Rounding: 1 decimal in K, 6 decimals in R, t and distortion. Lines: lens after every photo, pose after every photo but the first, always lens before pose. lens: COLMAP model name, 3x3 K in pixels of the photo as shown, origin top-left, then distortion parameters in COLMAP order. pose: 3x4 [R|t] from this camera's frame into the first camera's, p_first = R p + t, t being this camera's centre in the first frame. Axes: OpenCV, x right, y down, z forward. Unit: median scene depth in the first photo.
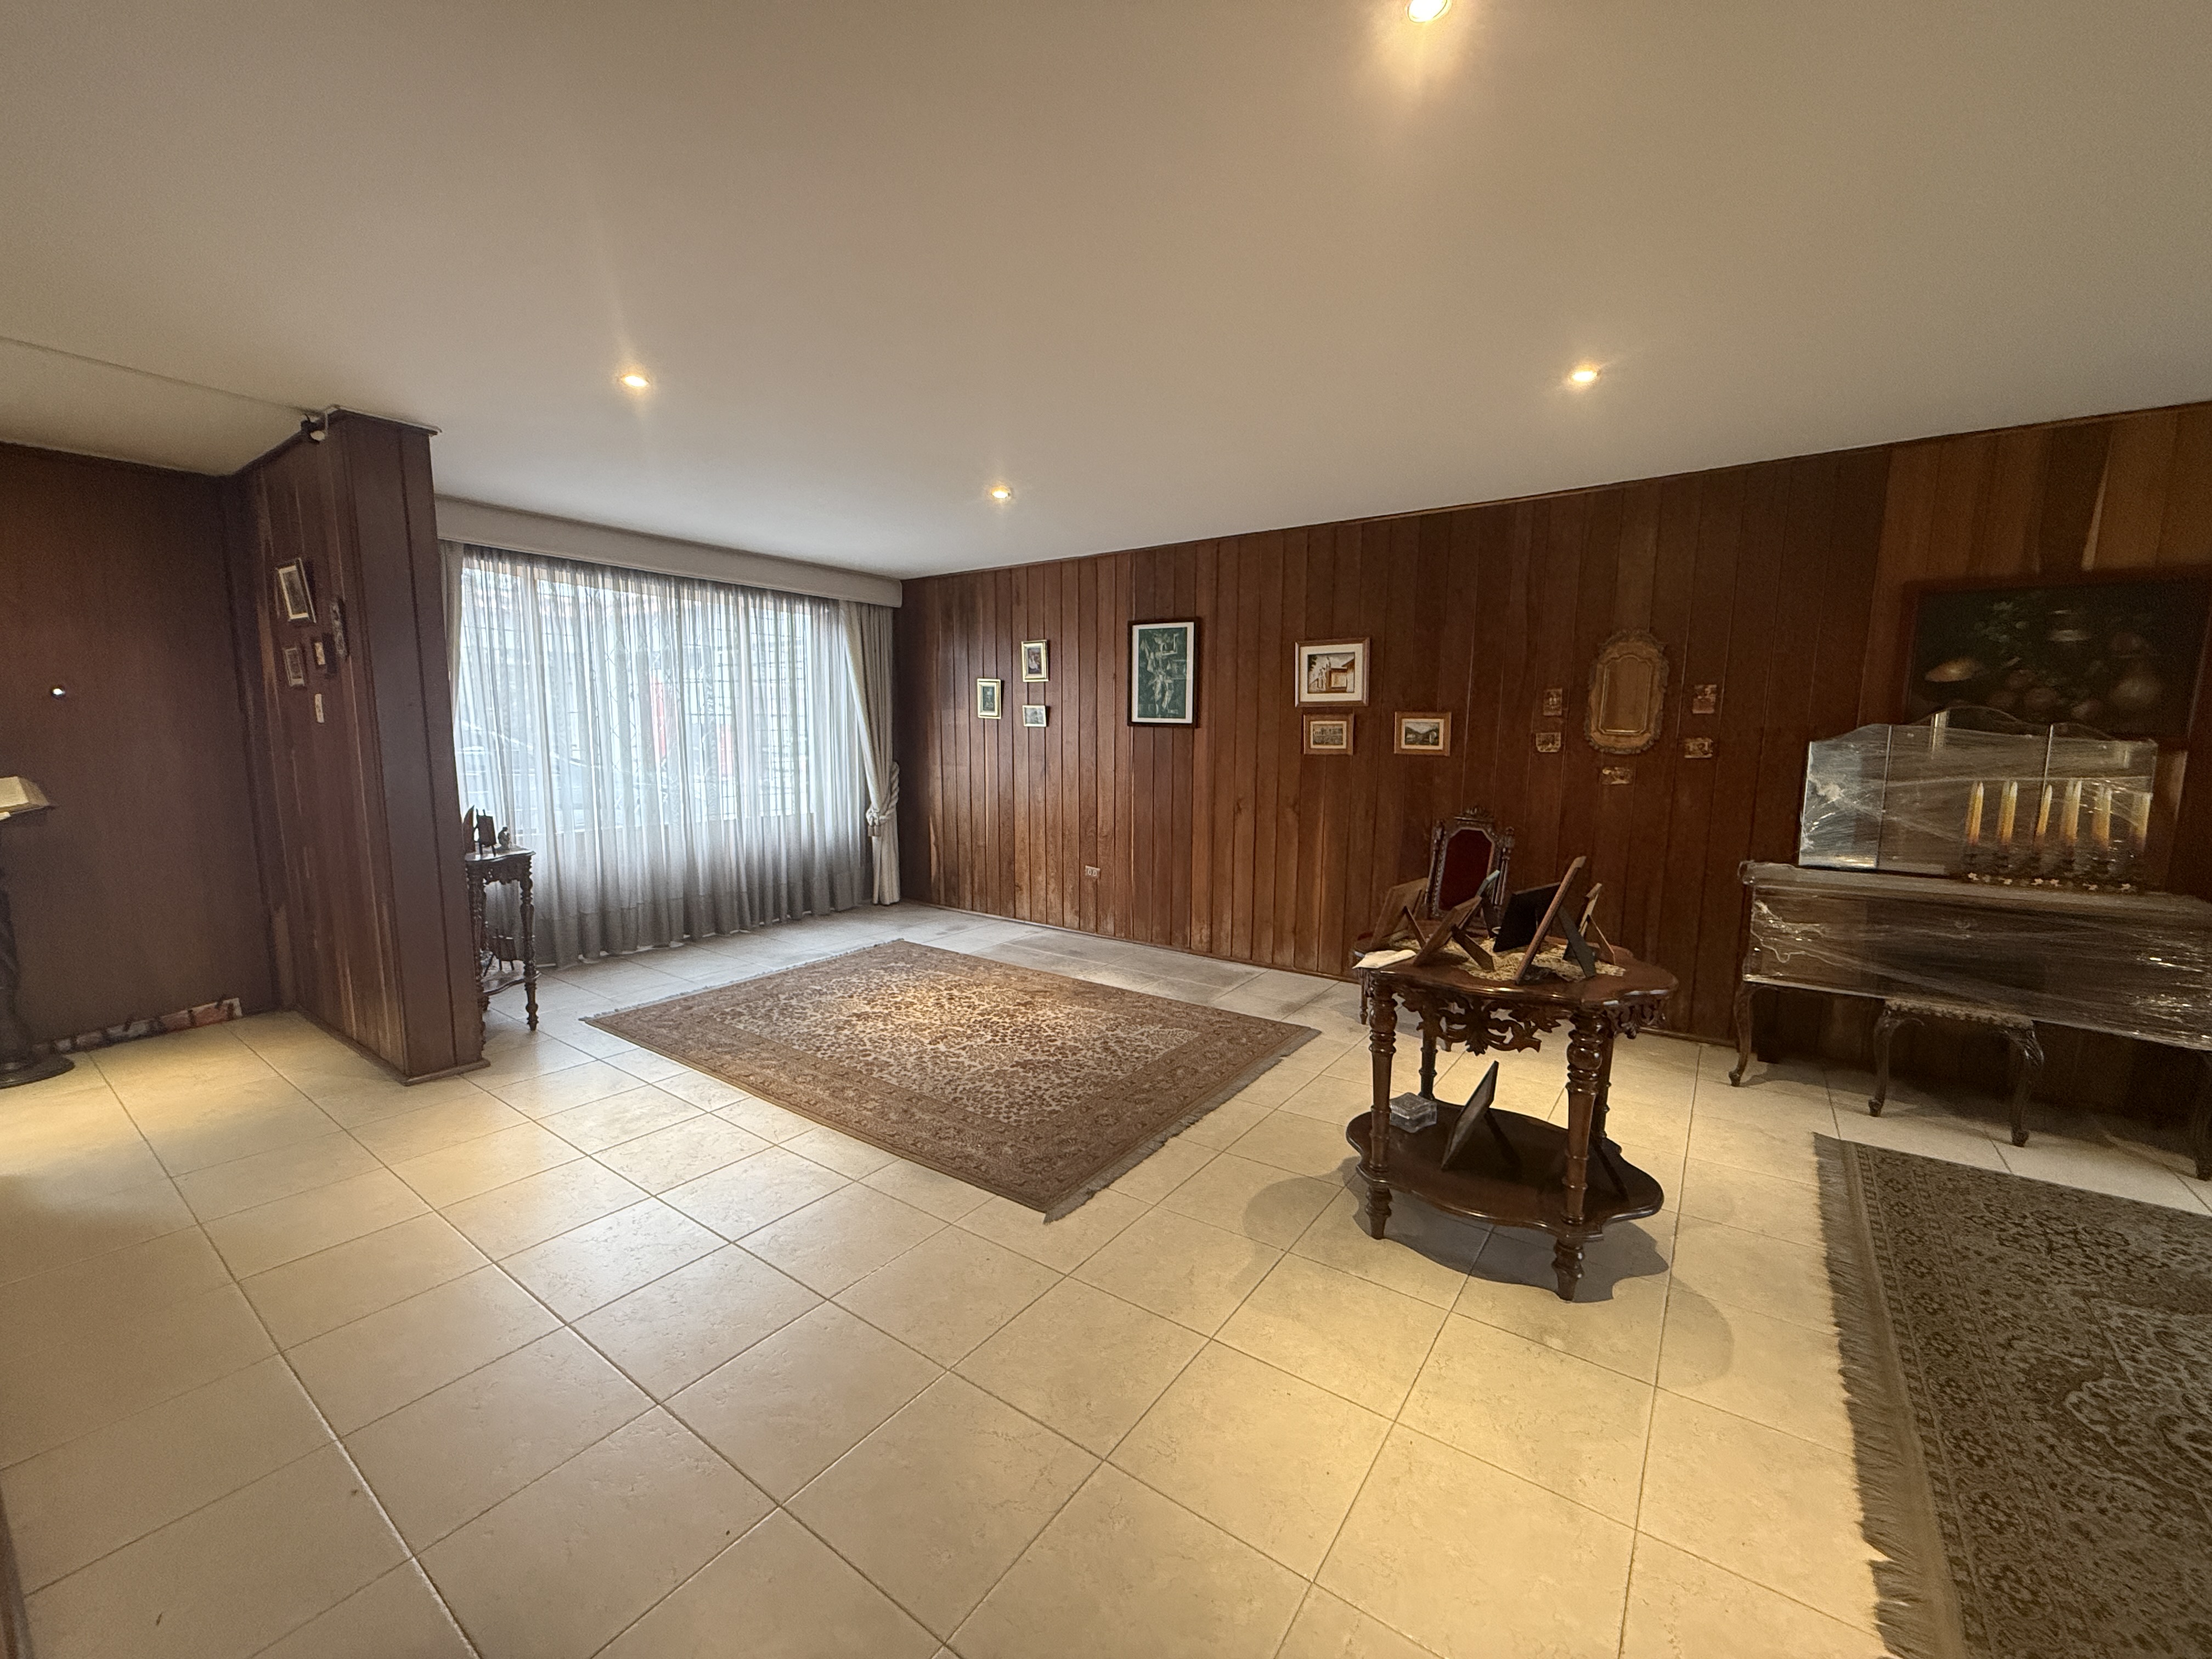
lens RADIAL K [[880.1, 0, 1102.6], [0, 880.1, 832.8], [0, 0, 1]] dist [0.001047, -0.000007]
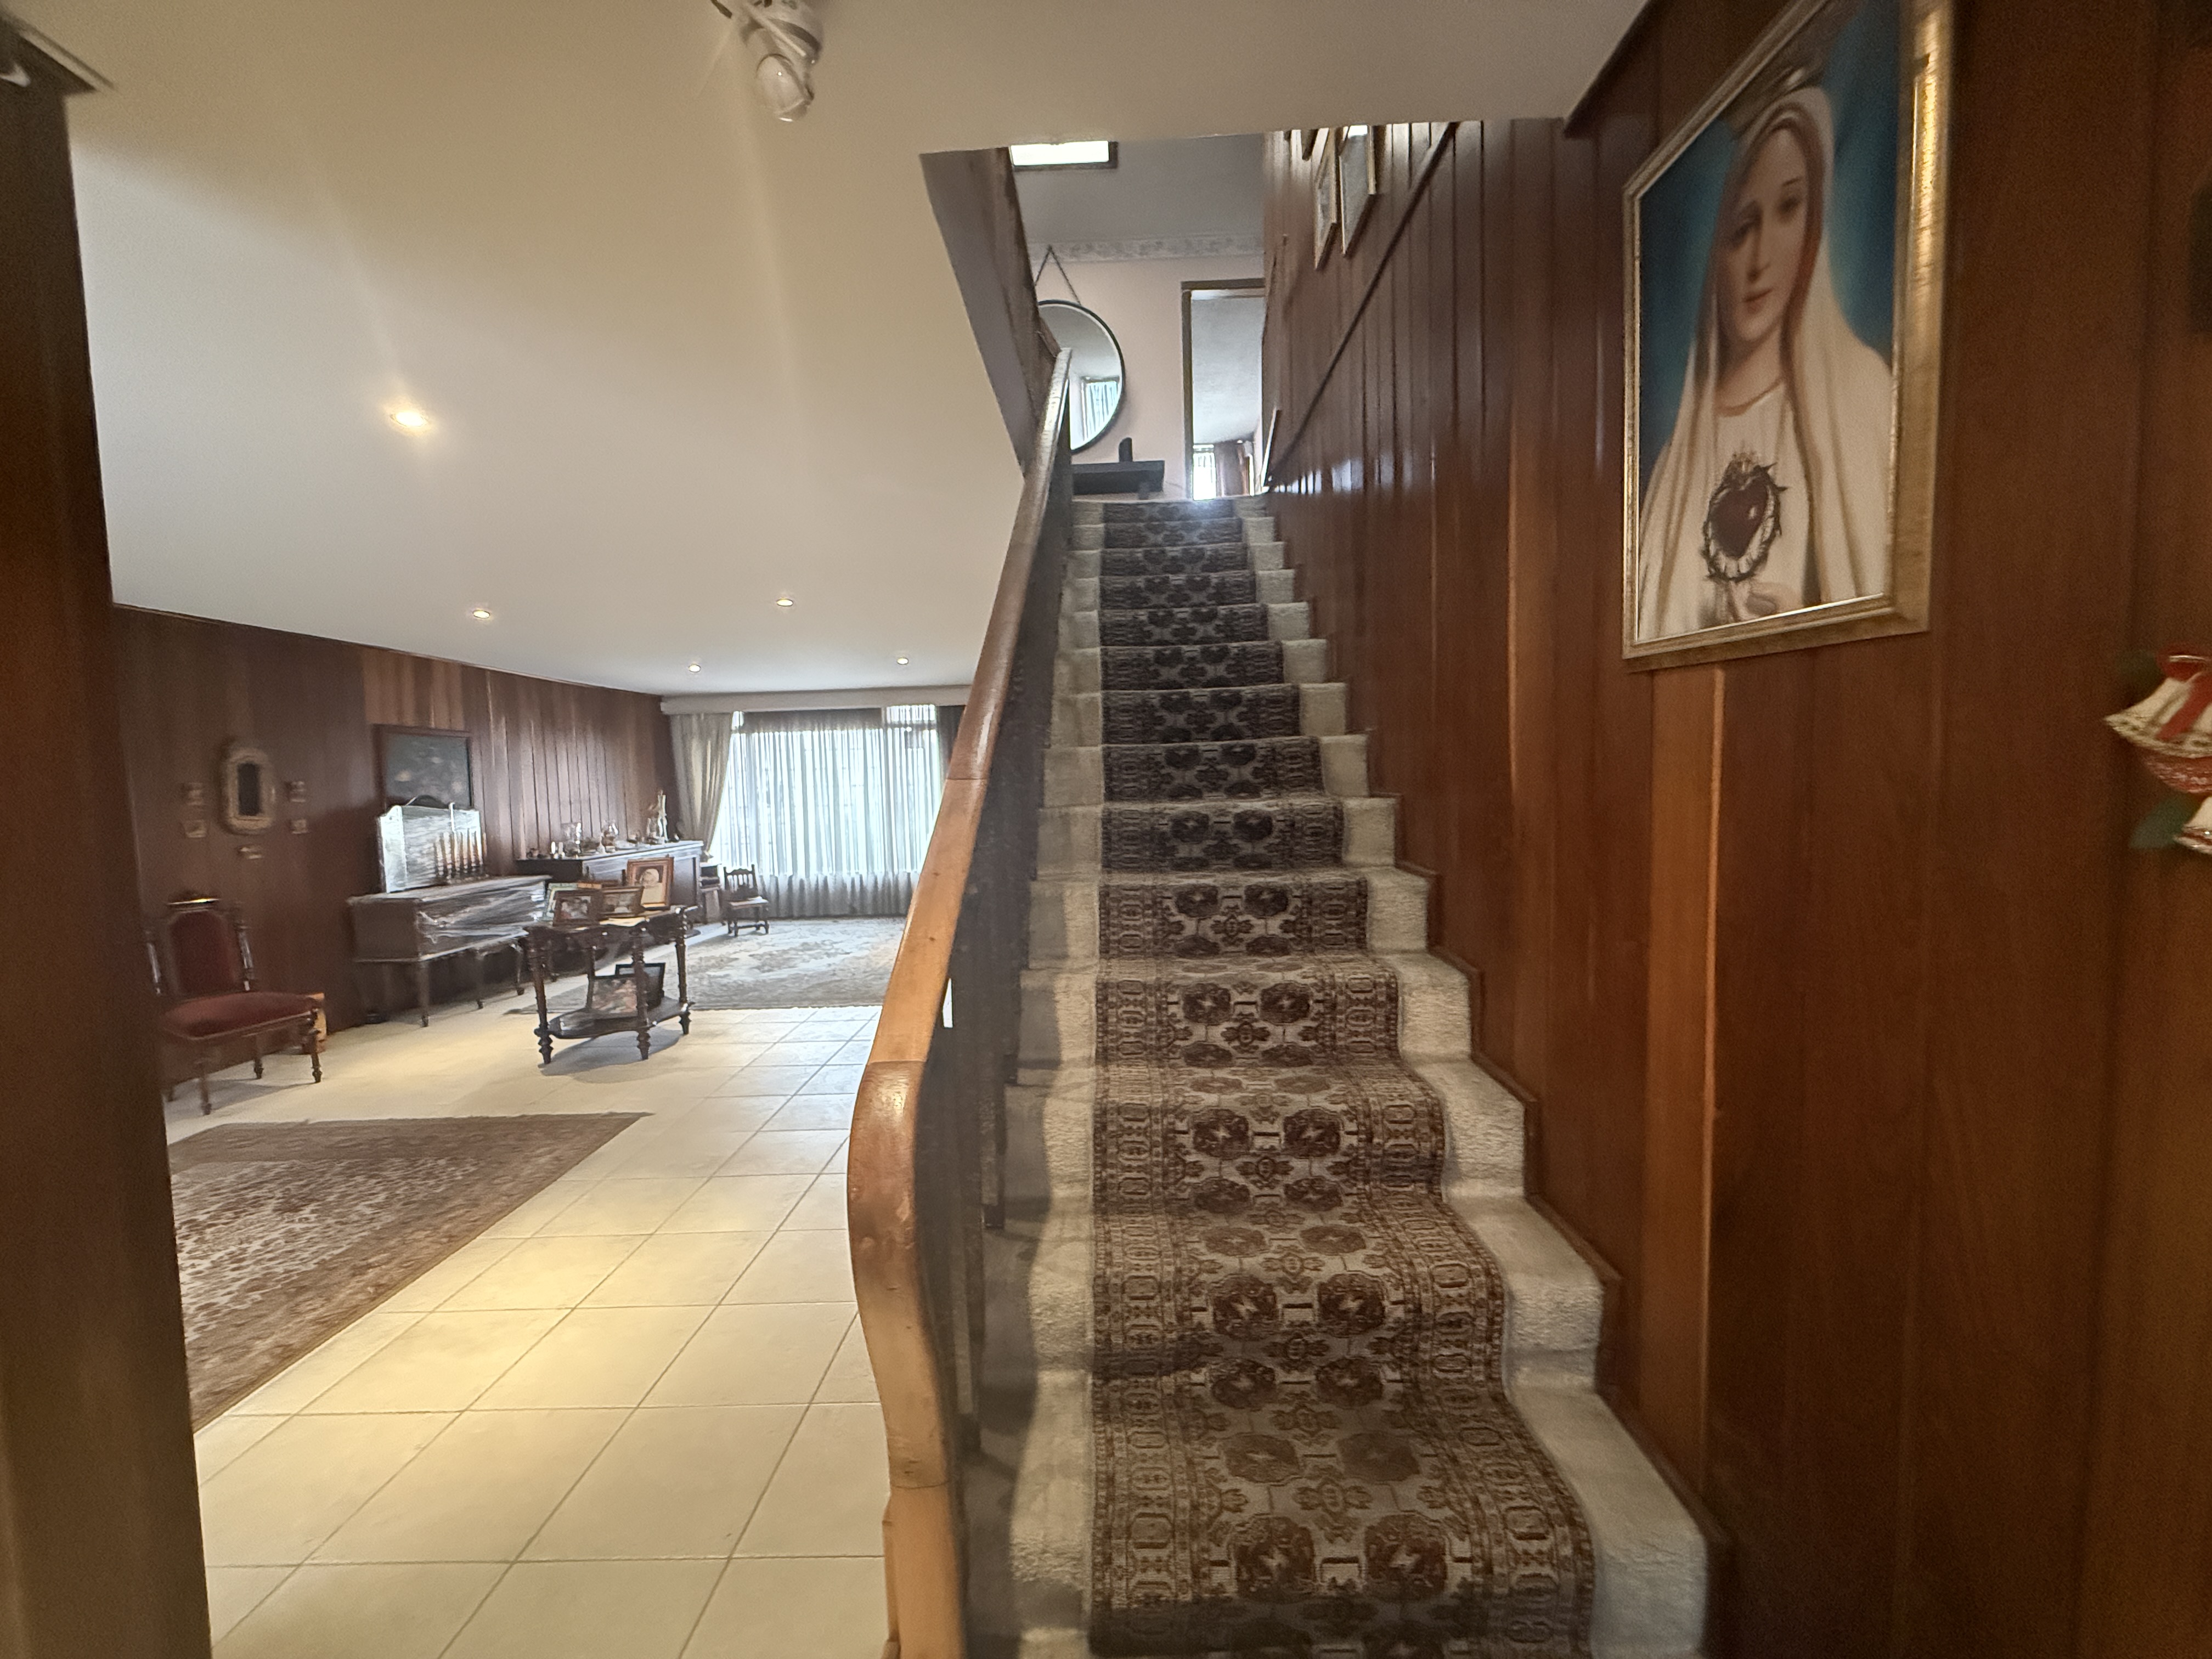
lens RADIAL K [[889.4, 0, 1100.0], [0, 889.4, 832.7], [0, 0, 1]] dist [0.002716, 0.000274]
pose [[-0.557260, -0.038276, 0.829455, -0.967149], [0.126677, 0.983325, 0.130483, -0.088520], [-0.820618, 0.177786, -0.543119, 0.589310]]
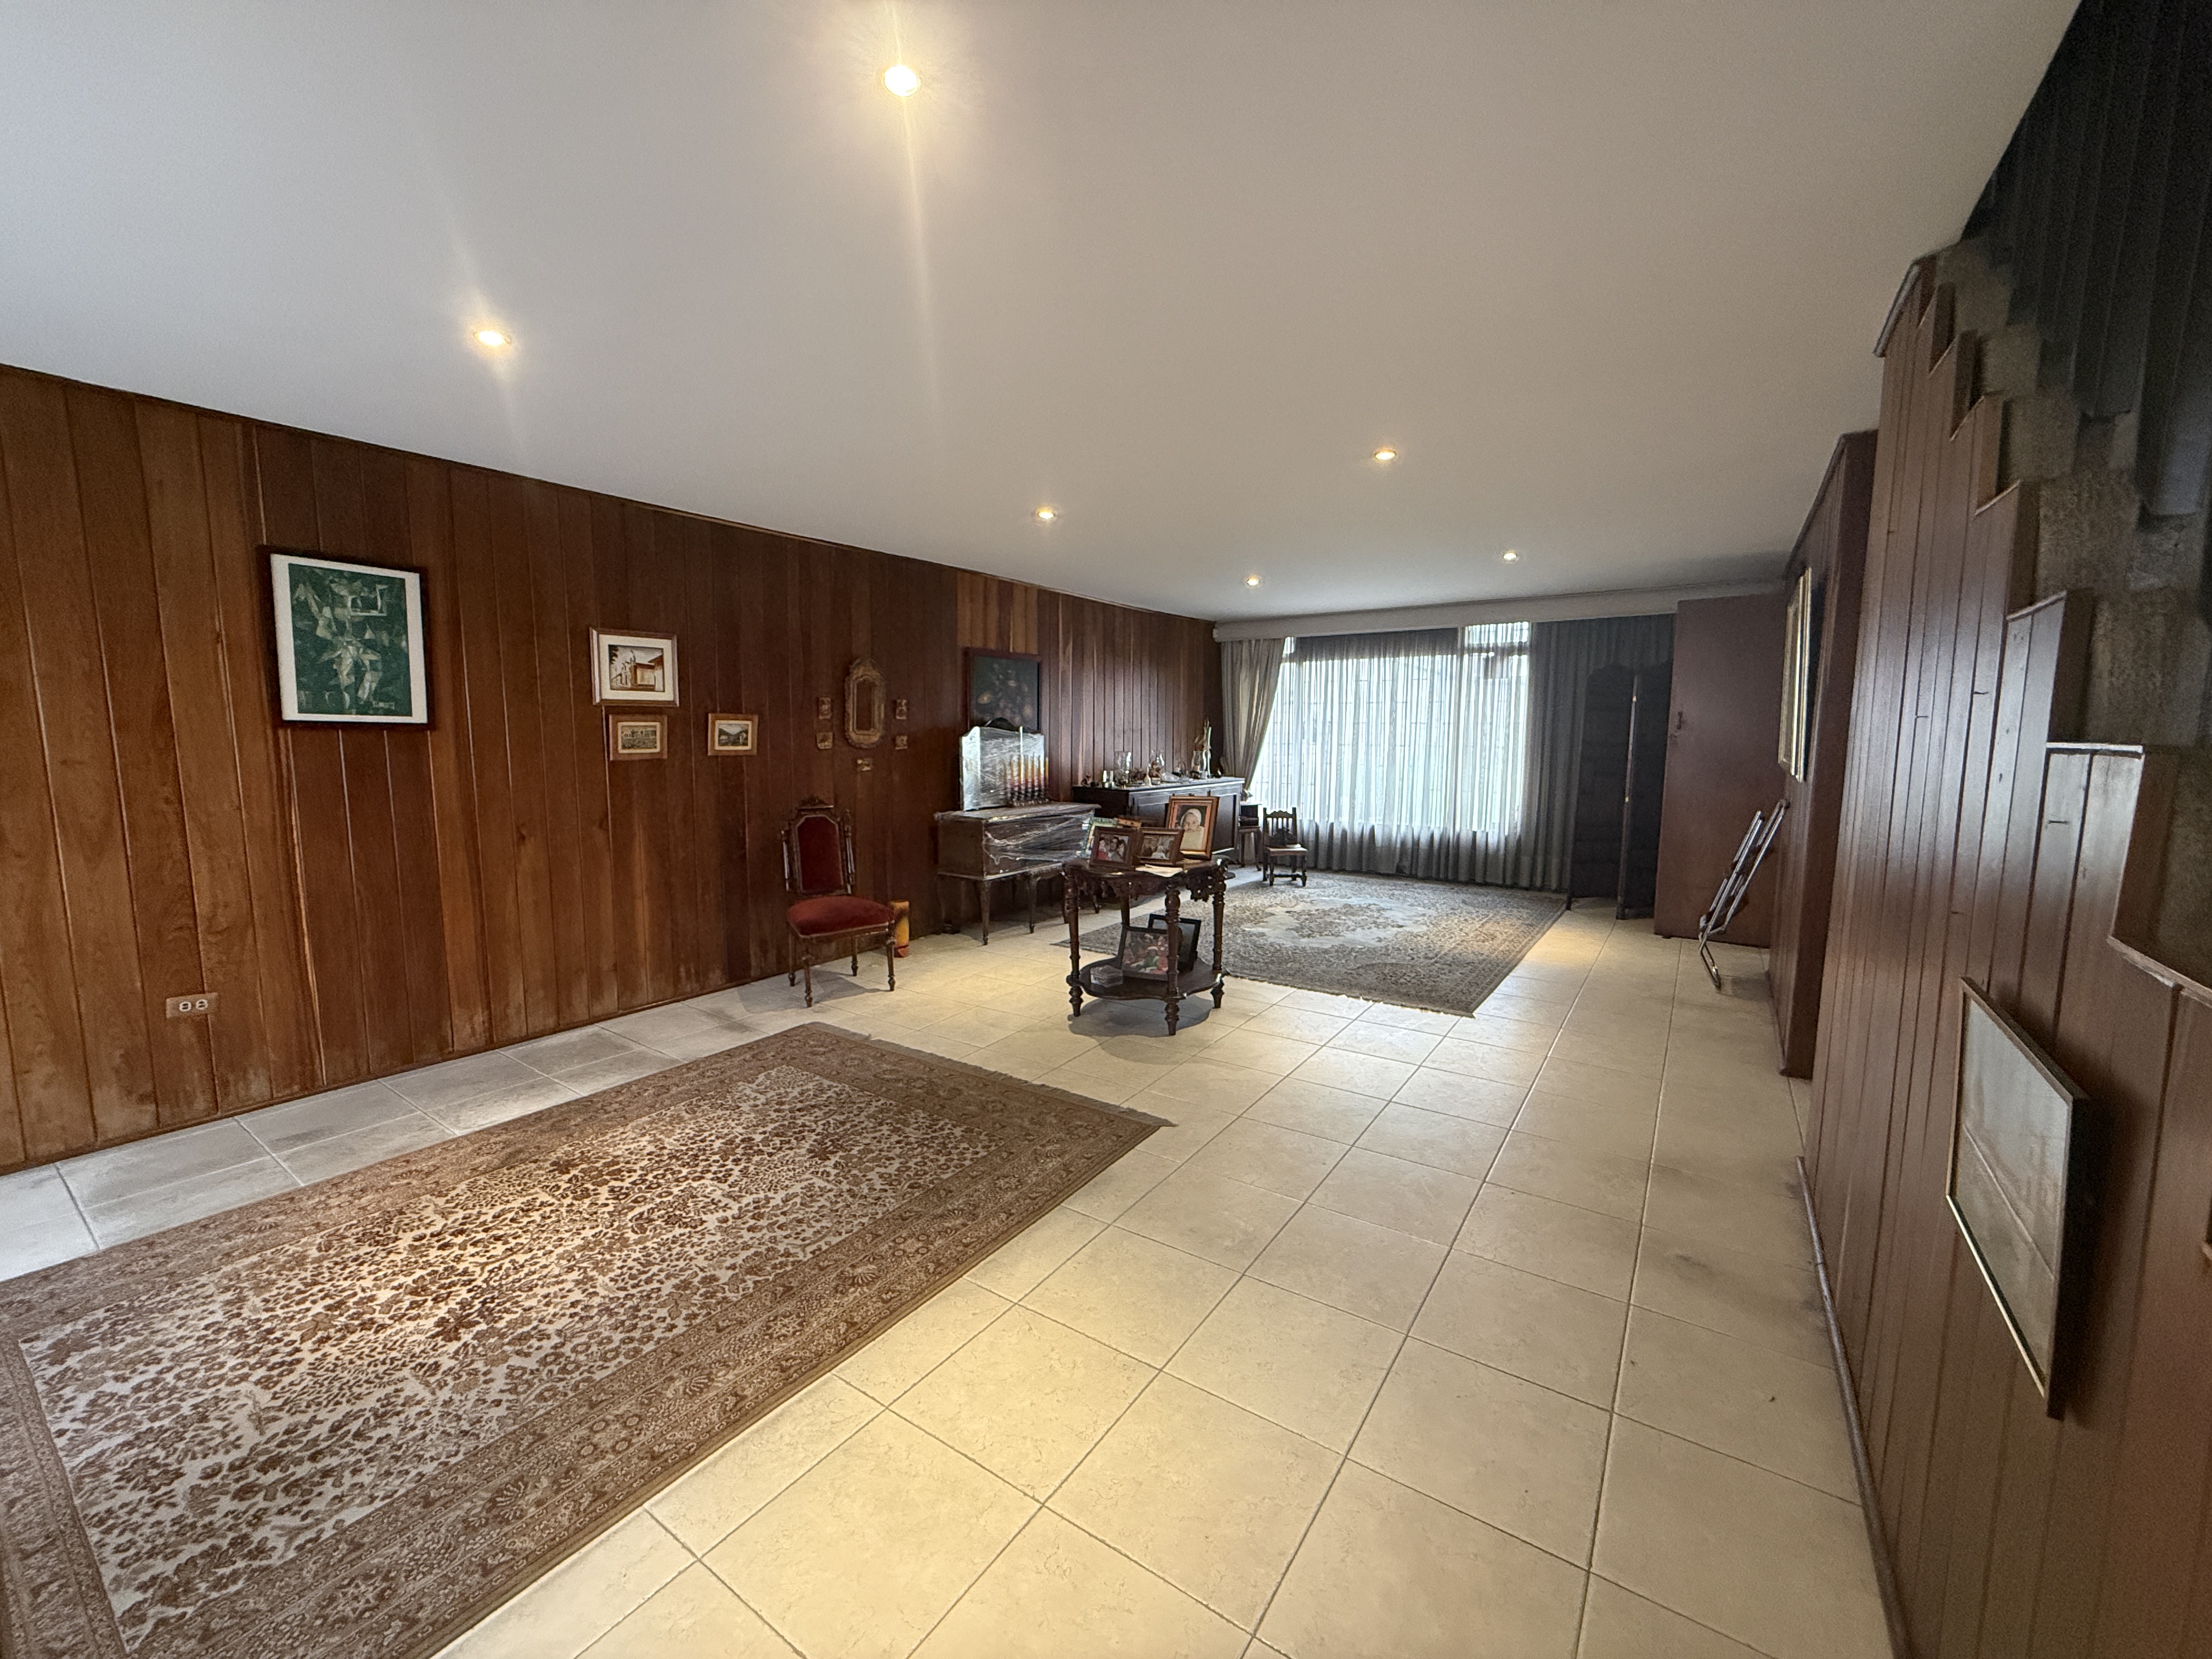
lens RADIAL K [[880.1, 0, 1102.6], [0, 880.1, 832.8], [0, 0, 1]] dist [0.001047, -0.000007]
pose [[-0.018829, -0.120334, 0.992555, -0.660762], [0.118964, 0.985409, 0.121725, -0.069726], [-0.992720, 0.120371, -0.004239, 0.556468]]
